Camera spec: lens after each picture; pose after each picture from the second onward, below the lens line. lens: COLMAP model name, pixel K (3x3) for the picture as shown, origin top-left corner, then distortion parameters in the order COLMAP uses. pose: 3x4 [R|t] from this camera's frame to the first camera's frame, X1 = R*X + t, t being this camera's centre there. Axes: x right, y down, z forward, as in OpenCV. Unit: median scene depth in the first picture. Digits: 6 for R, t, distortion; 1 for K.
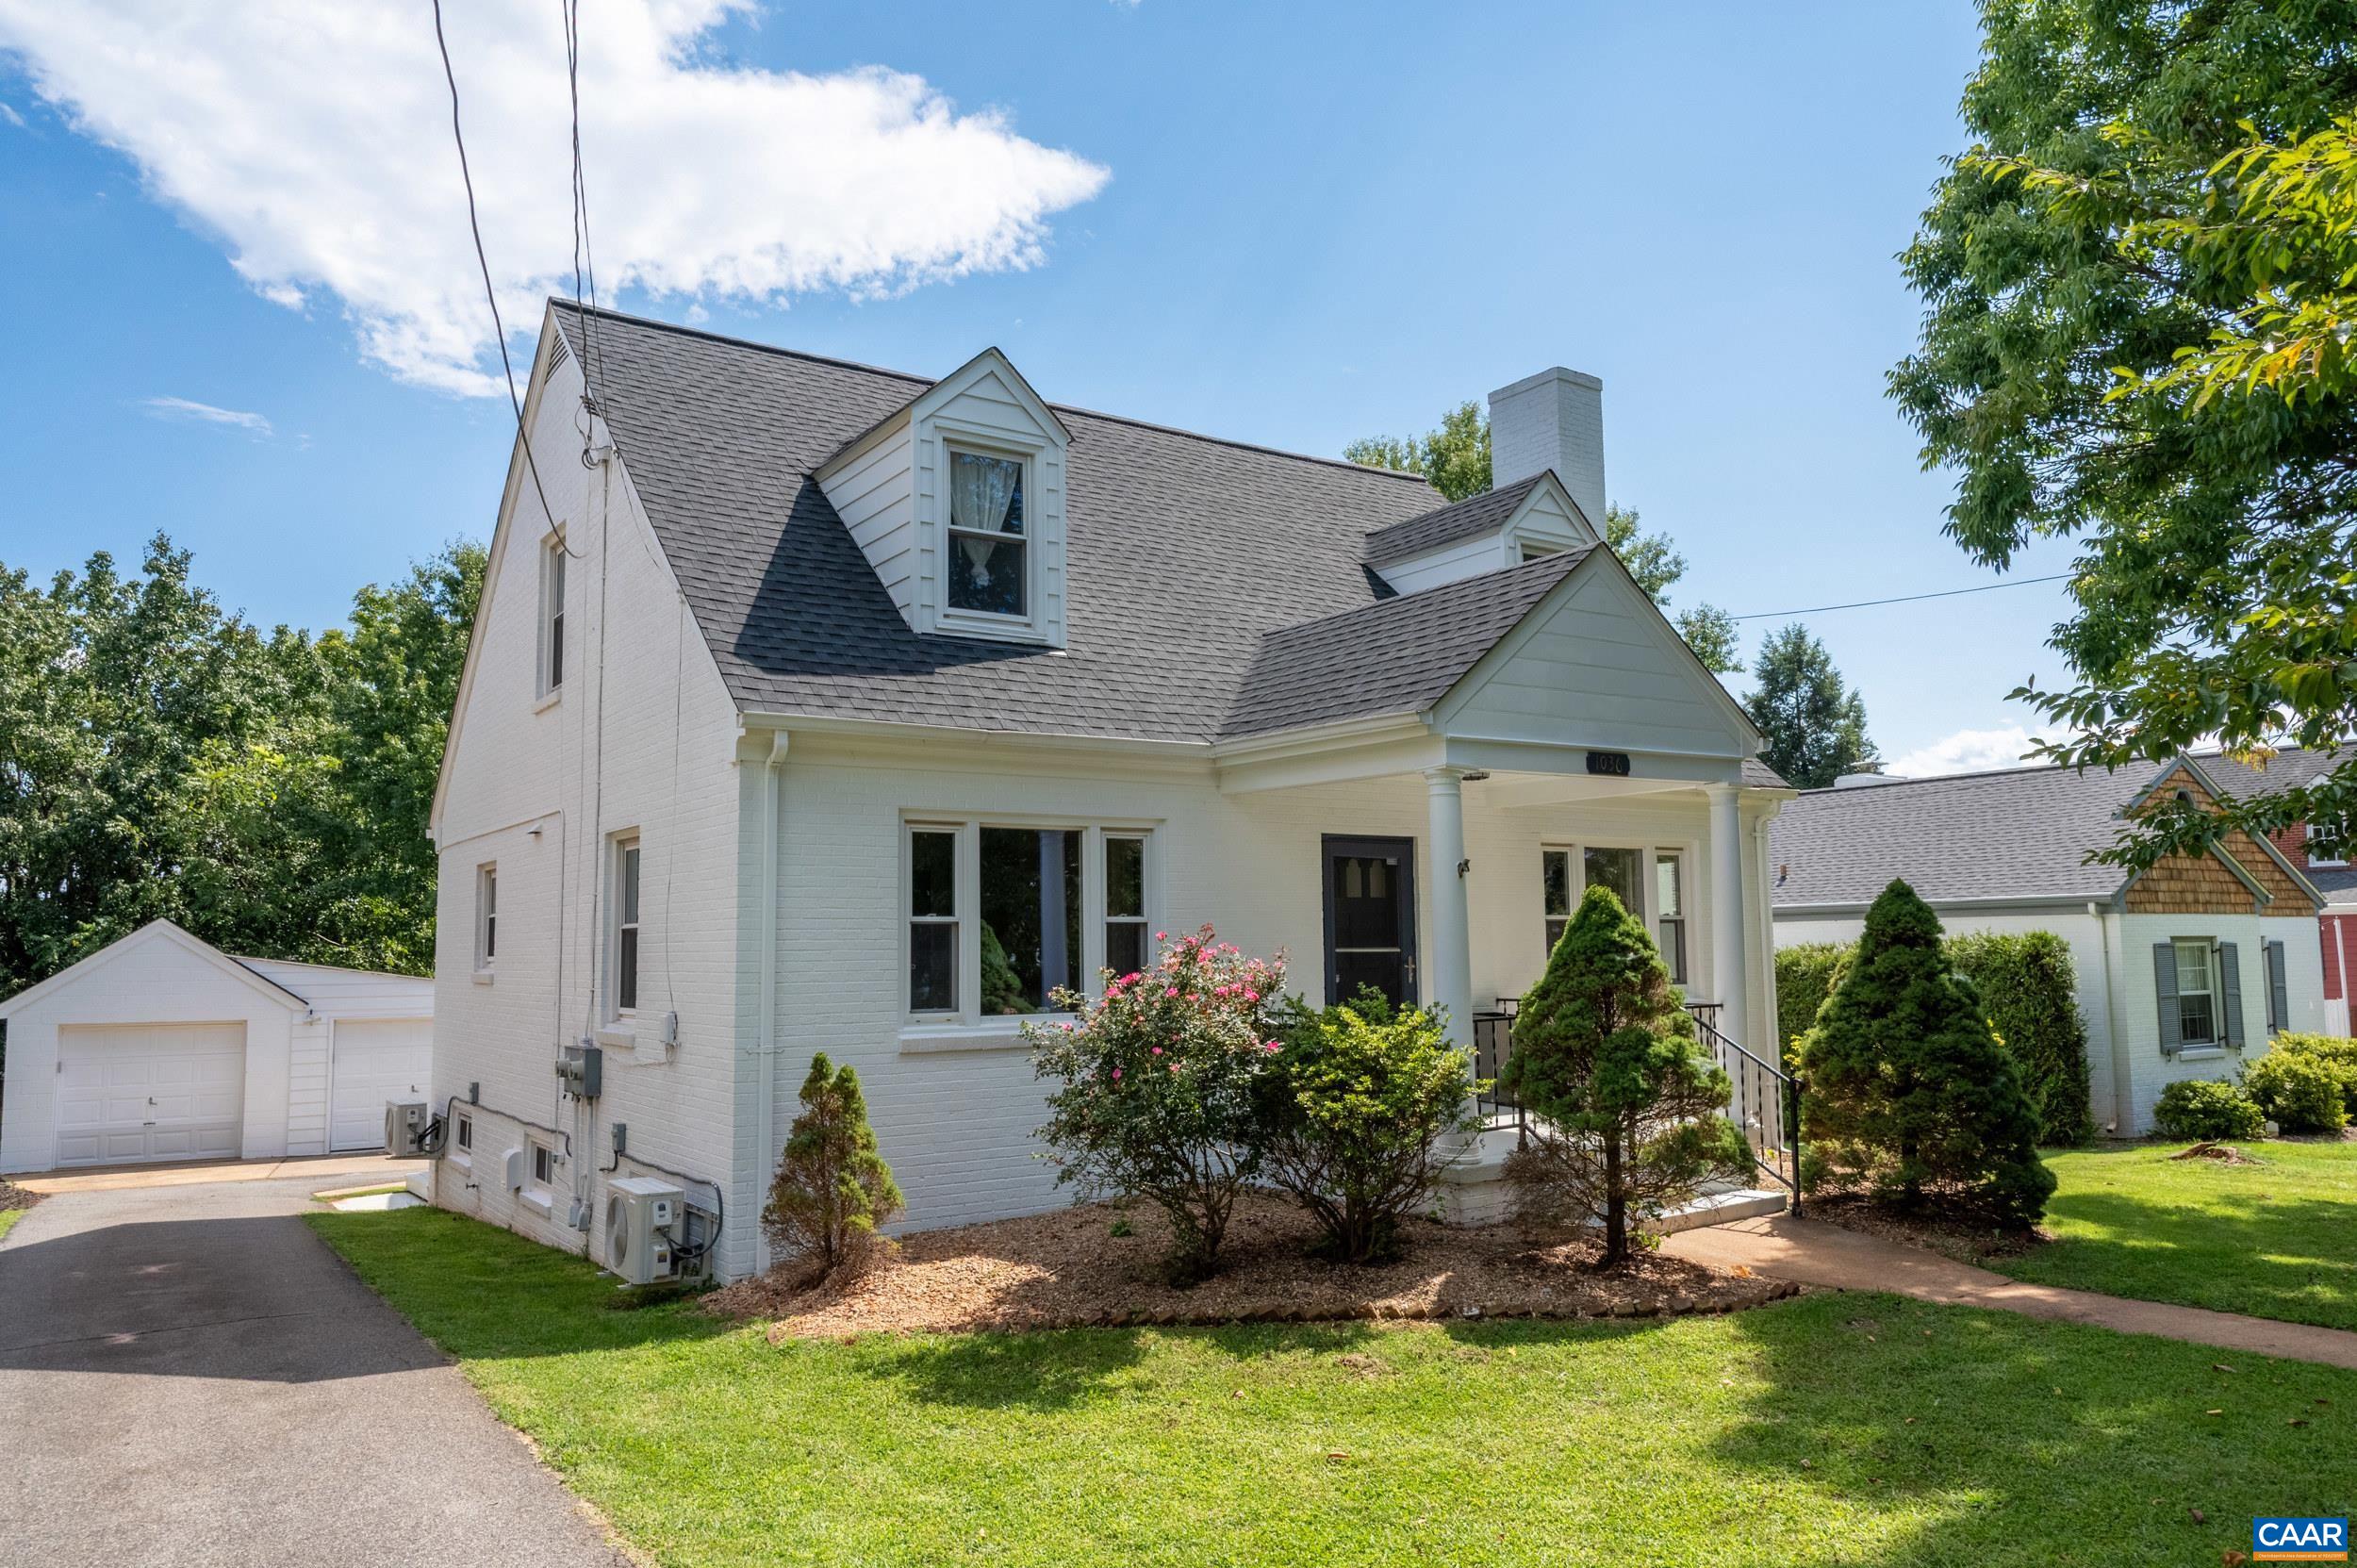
lens RADIAL K [[1597.5, 0, 1176.4], [0, 1597.5, 787.8], [0, 0, 1]] dist [-0.005473, 0.003953]
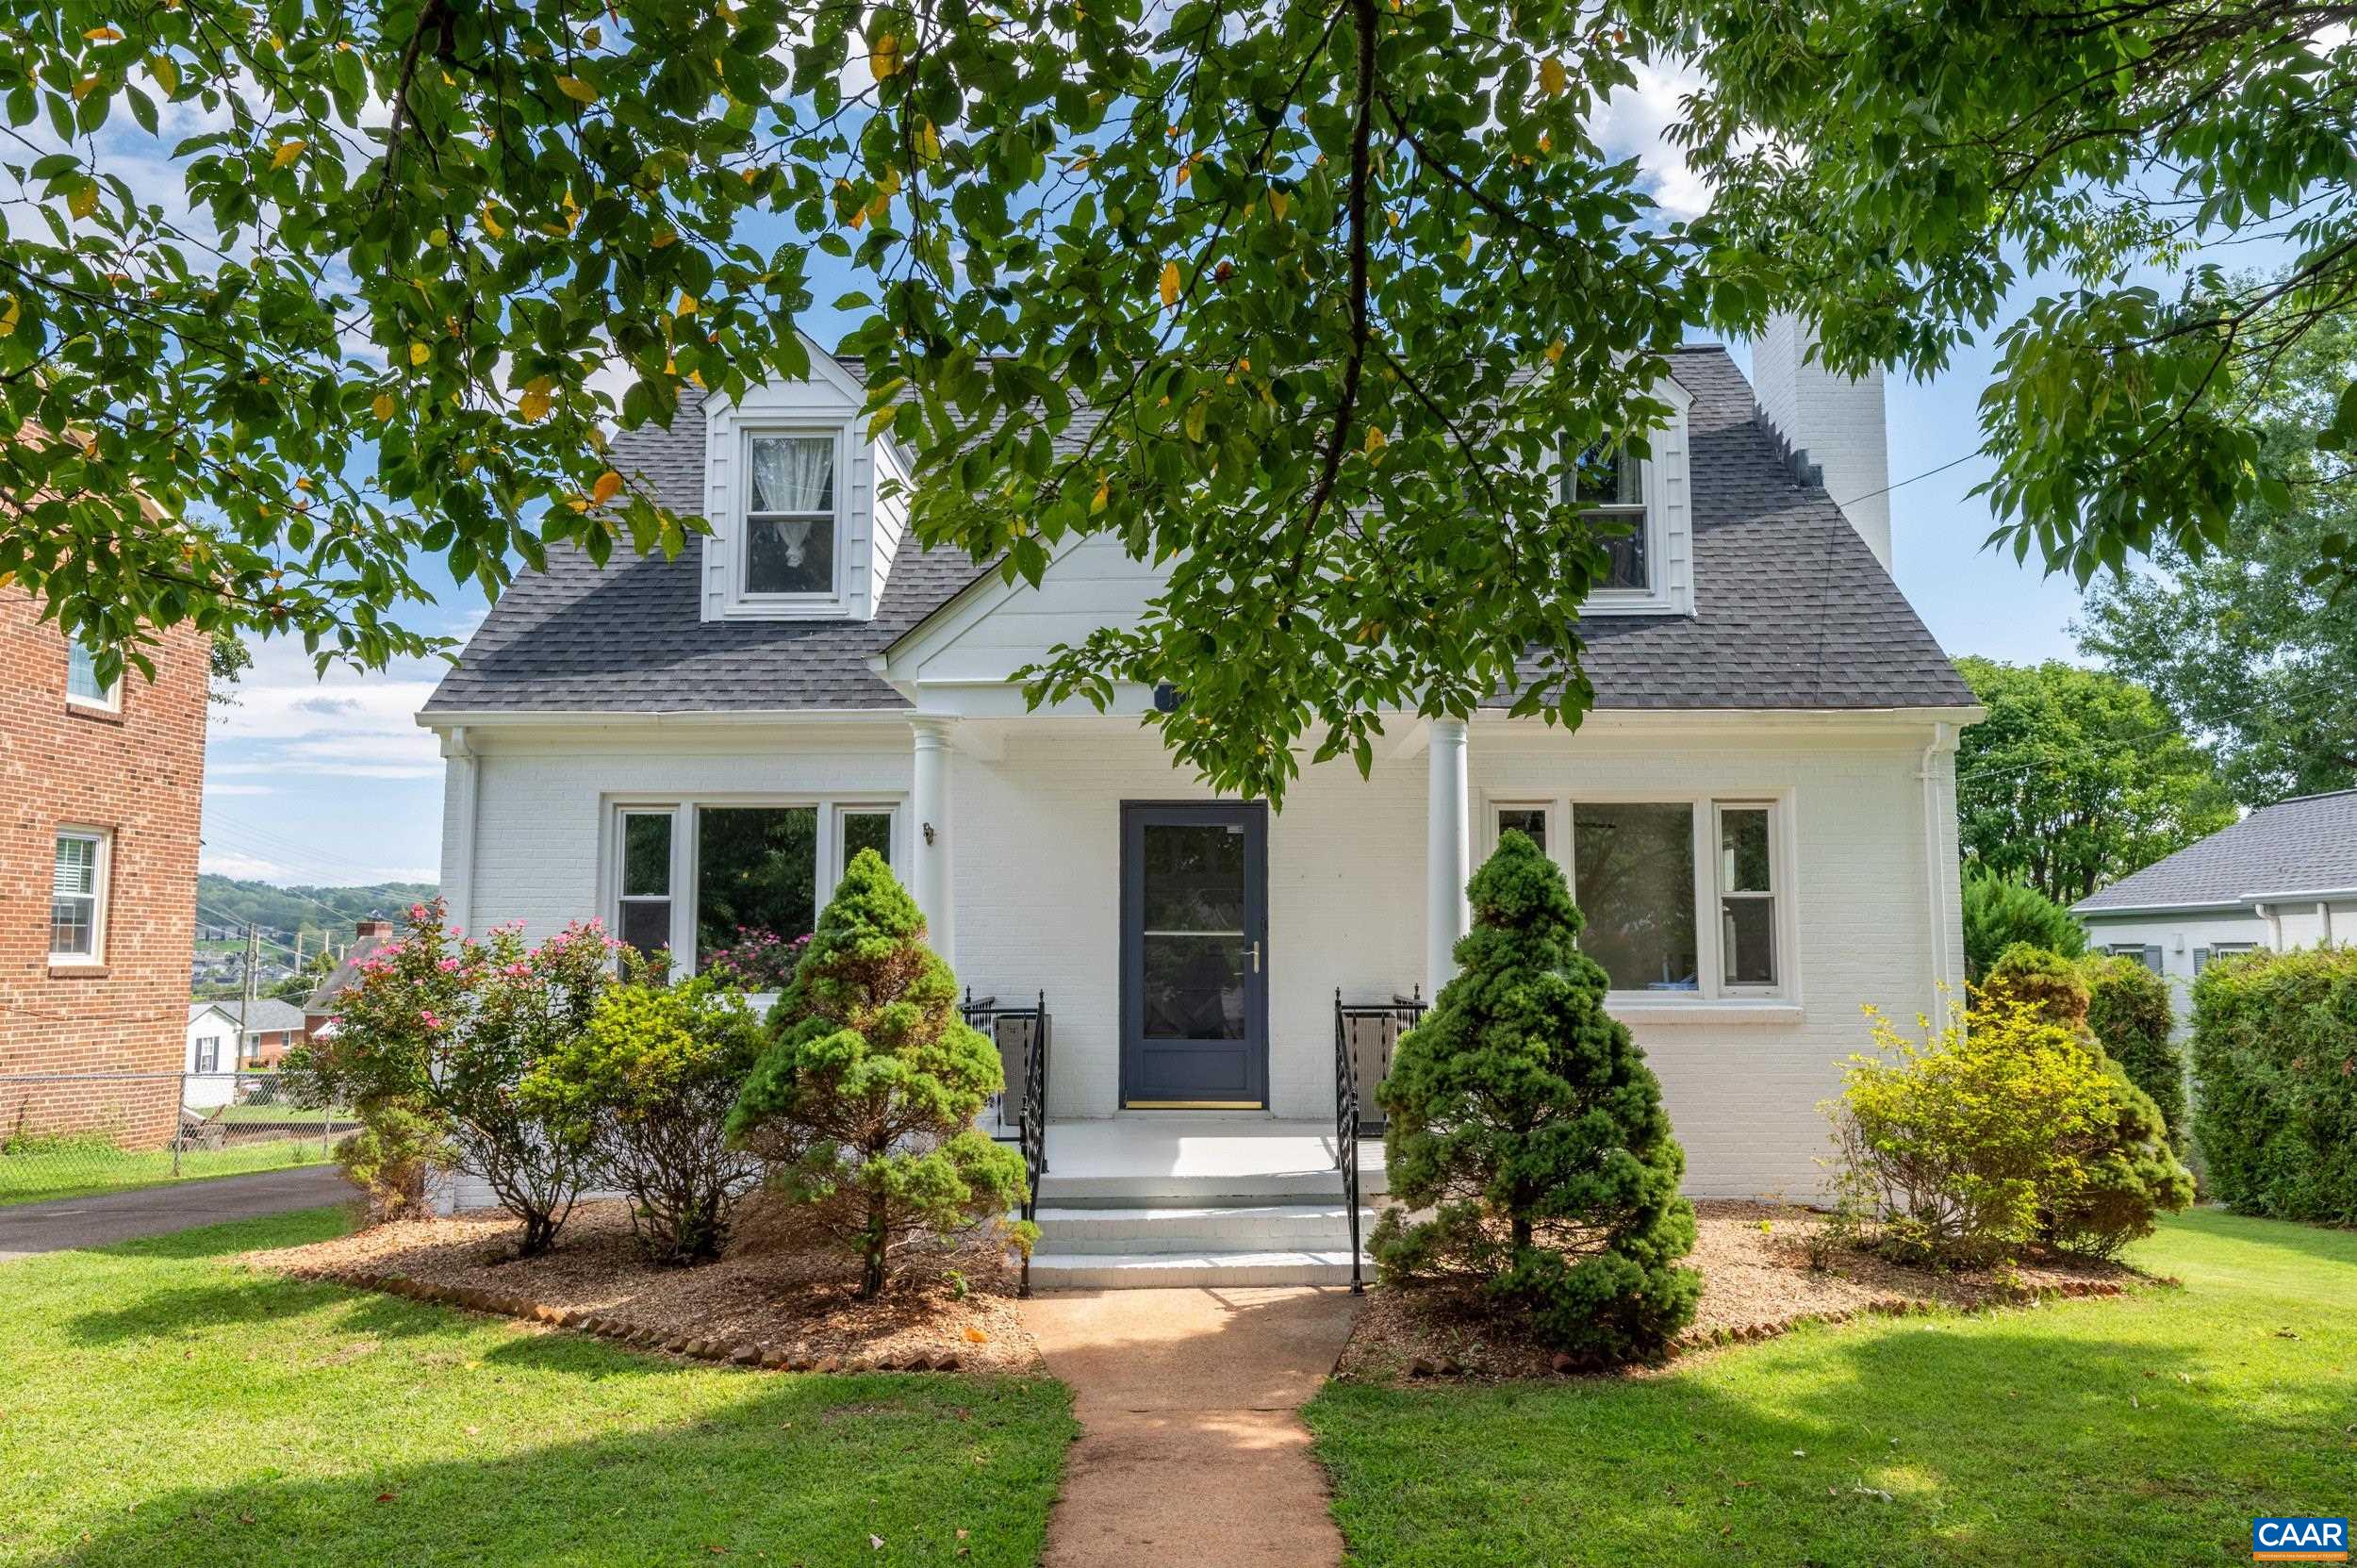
lens RADIAL K [[1650.4, 0, 1178.5], [0, 1650.4, 784.0], [0, 0, 1]] dist [-0.002204, 0.001170]
pose [[0.817382, -0.046890, -0.574185, 0.744692], [0.049049, 0.998727, -0.011735, 0.037626], [0.574005, -0.018571, 0.818641, 0.322821]]
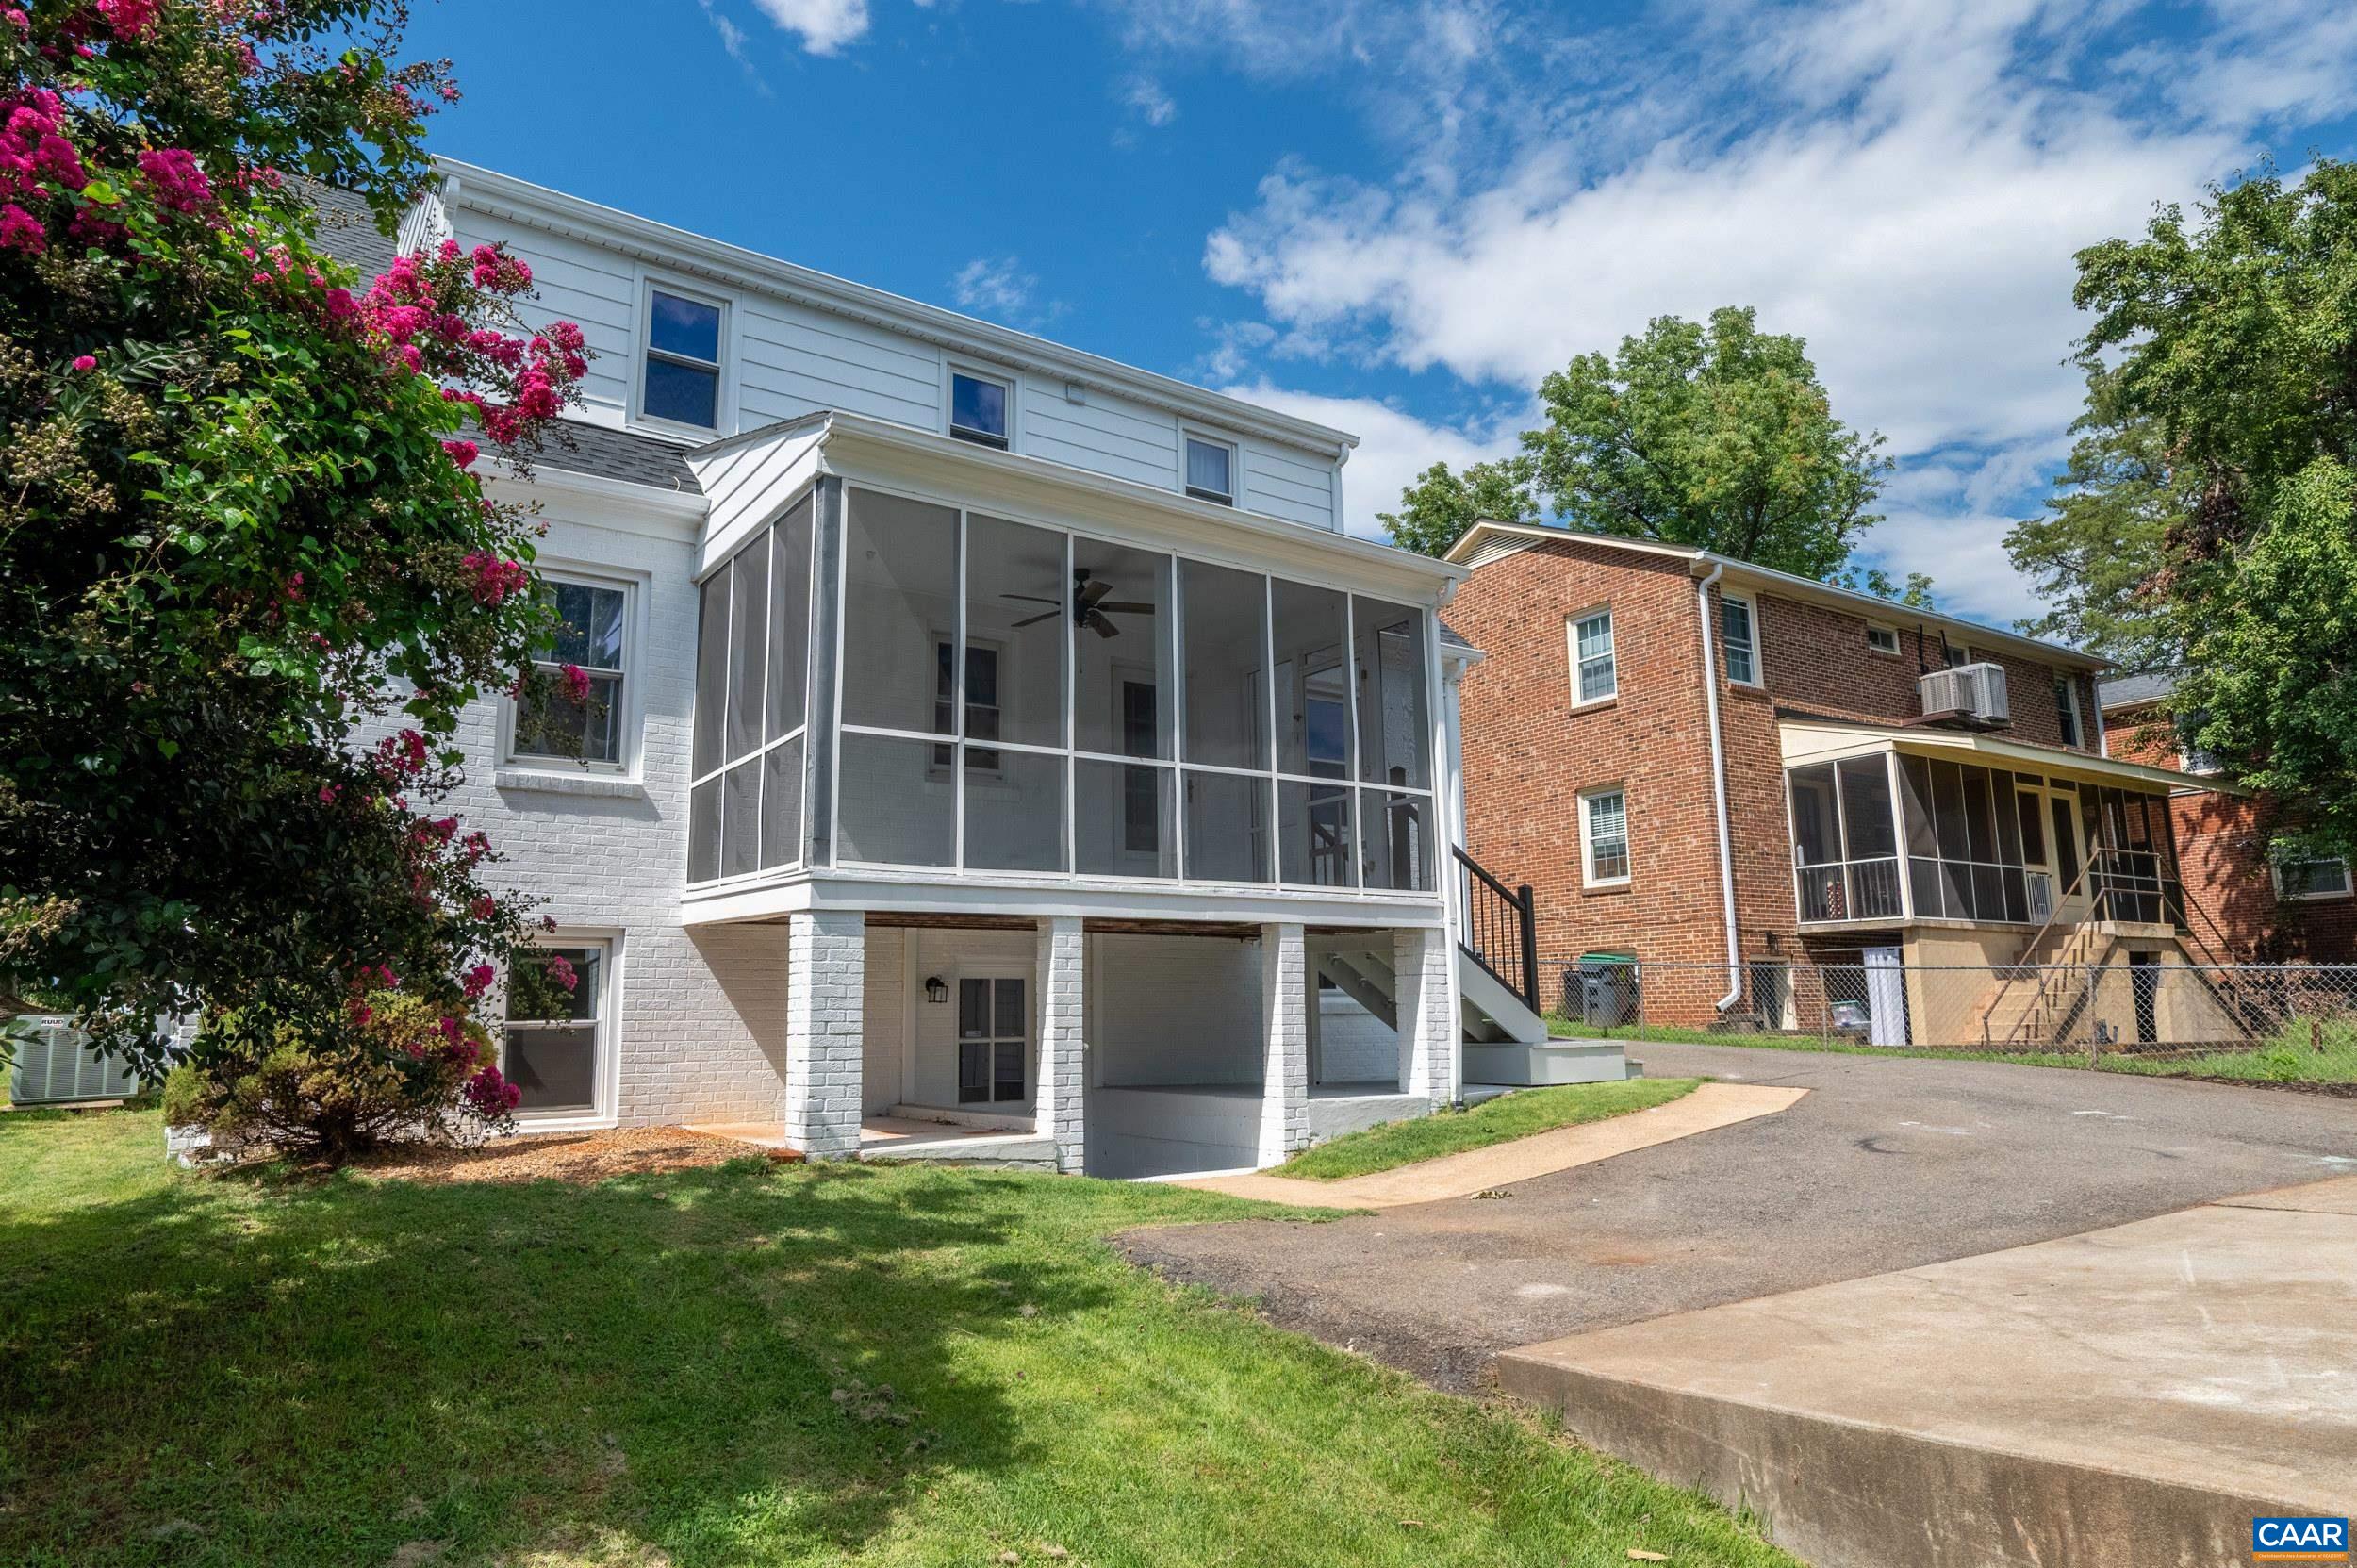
lens RADIAL K [[1414.7, 0, 1191.2], [0, 1414.7, 788.1], [0, 0, 1]] dist [0.003238, -0.000603]
pose [[-0.999198, 0.025211, -0.031117, -0.478847], [0.032517, 0.964277, -0.262892, 0.516365], [0.023378, -0.263693, -0.964323, 2.972843]]
